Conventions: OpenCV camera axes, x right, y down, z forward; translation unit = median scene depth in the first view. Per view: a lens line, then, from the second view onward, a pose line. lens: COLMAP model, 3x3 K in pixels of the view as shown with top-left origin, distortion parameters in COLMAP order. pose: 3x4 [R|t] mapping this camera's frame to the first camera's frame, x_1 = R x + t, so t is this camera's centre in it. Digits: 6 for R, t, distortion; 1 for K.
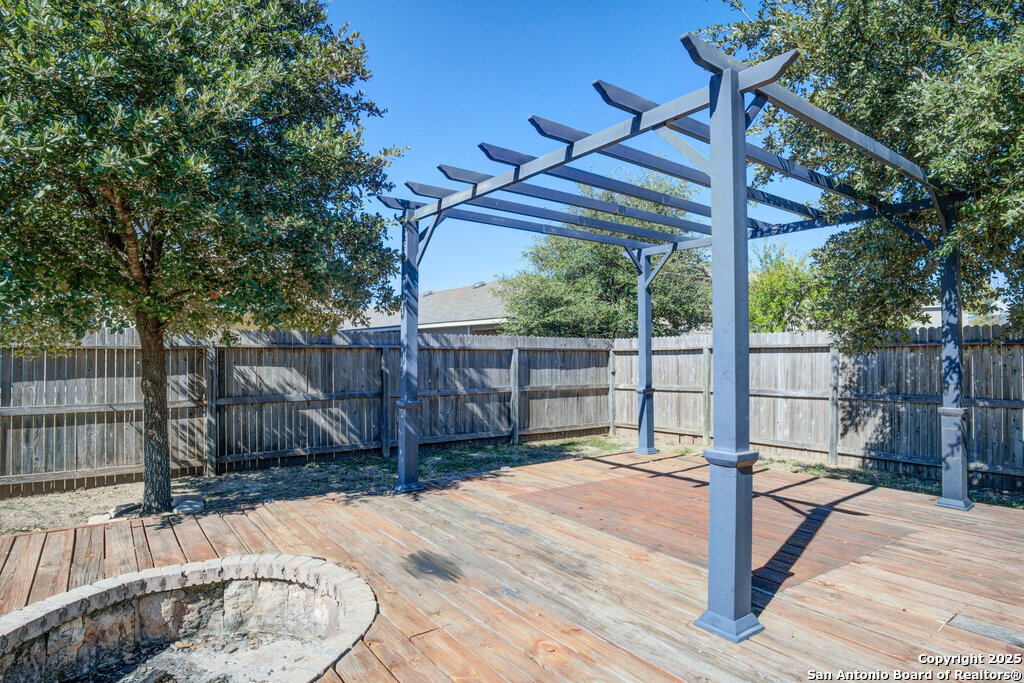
lens RADIAL K [[591.2, 0, 516.6], [0, 591.2, 342.9], [0, 0, 1]] dist [-0.047600, 0.001954]
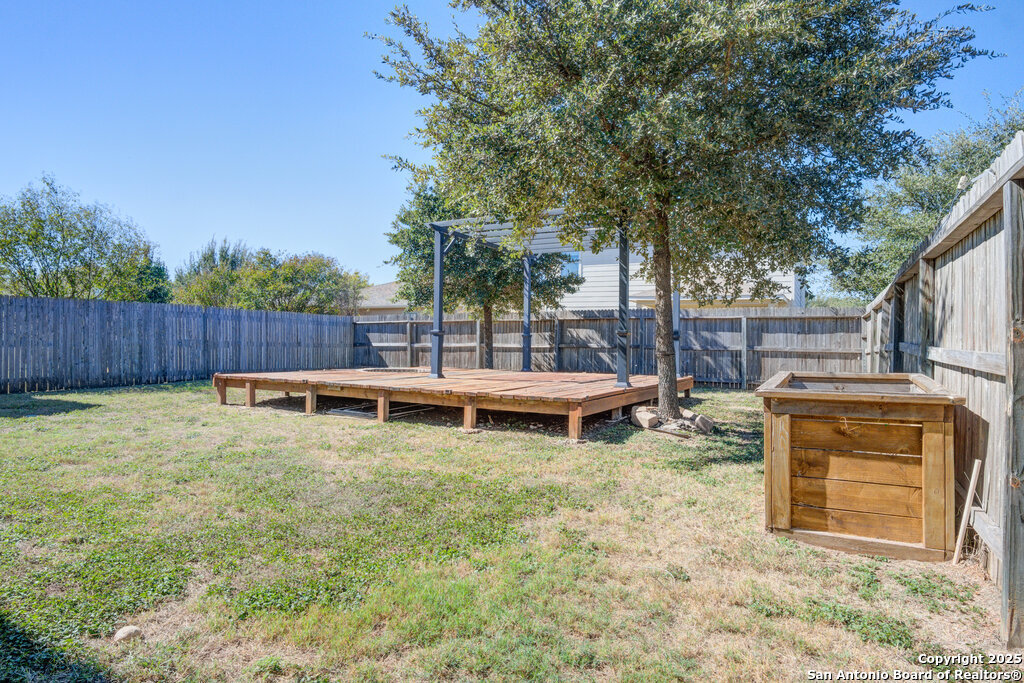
lens RADIAL K [[591.2, 0, 511.5], [0, 591.2, 342.3], [0, 0, 1]] dist [-0.047600, 0.001954]
pose [[0.407188, 0.004506, -0.913333, 1.280926], [0.003941, 0.999970, 0.006690, 0.069950], [0.913336, -0.006324, 0.407158, -0.022383]]
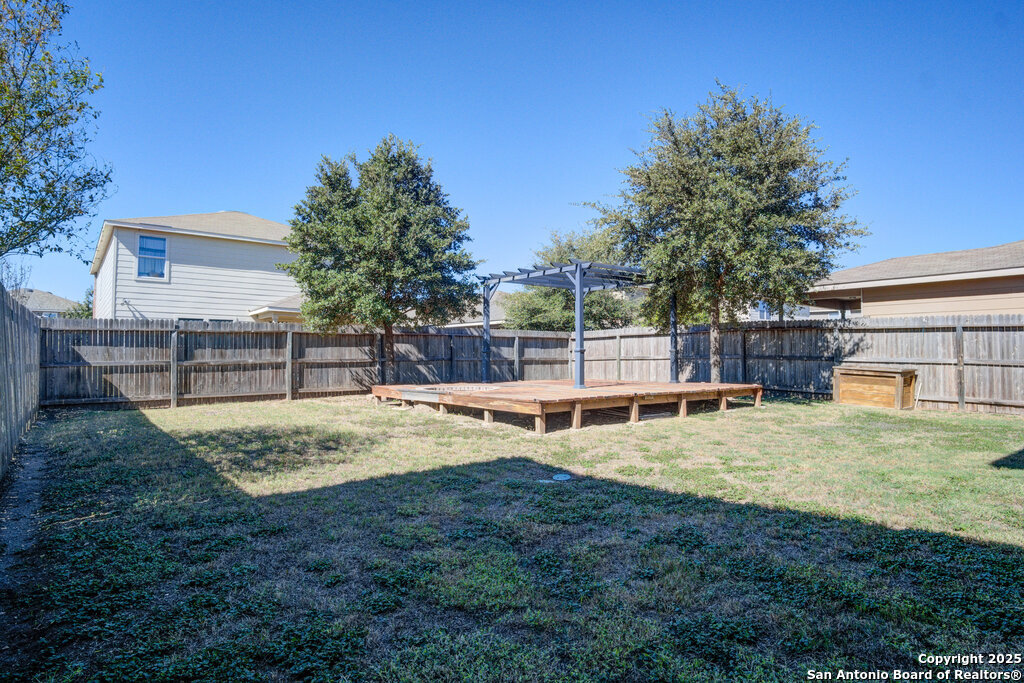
lens RADIAL K [[591.2, 0, 509.0], [0, 591.2, 347.4], [0, 0, 1]] dist [-0.047600, 0.001954]
pose [[0.999729, -0.002775, 0.023106, -0.088900], [0.002700, 0.999991, 0.003292, 0.048158], [-0.023115, -0.003229, 0.999728, -1.095463]]
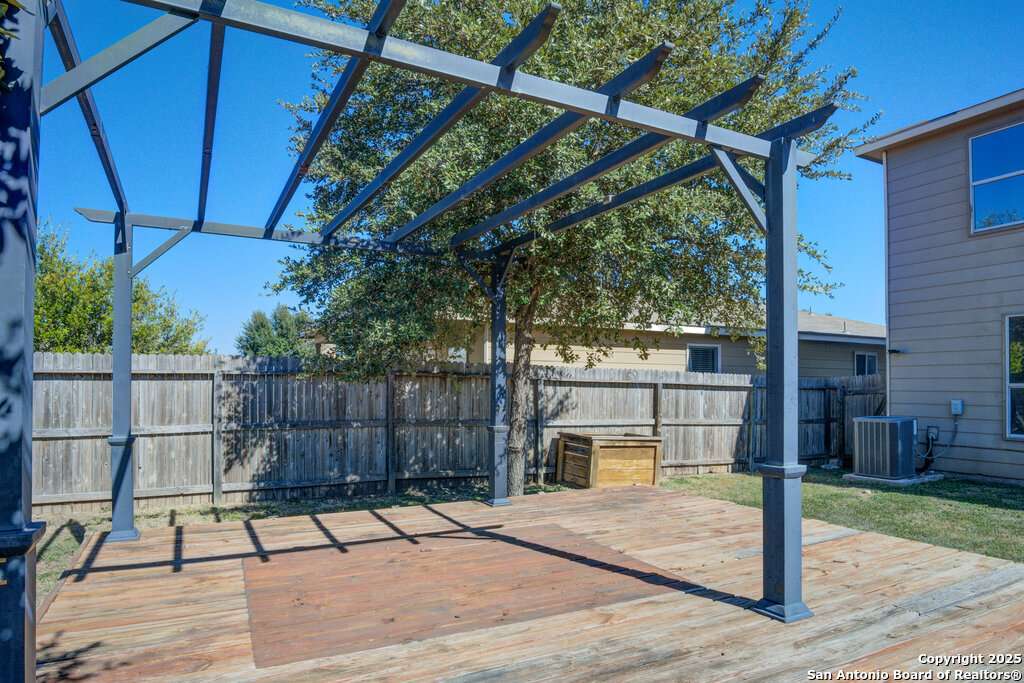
lens RADIAL K [[591.2, 0, 498.9], [0, 591.2, 379.6], [0, 0, 1]] dist [-0.047600, 0.001954]
pose [[0.155151, 0.007770, 0.987860, -0.284054], [-0.022108, 0.999746, -0.004391, 0.009833], [-0.987643, -0.021158, 0.155284, 0.442153]]
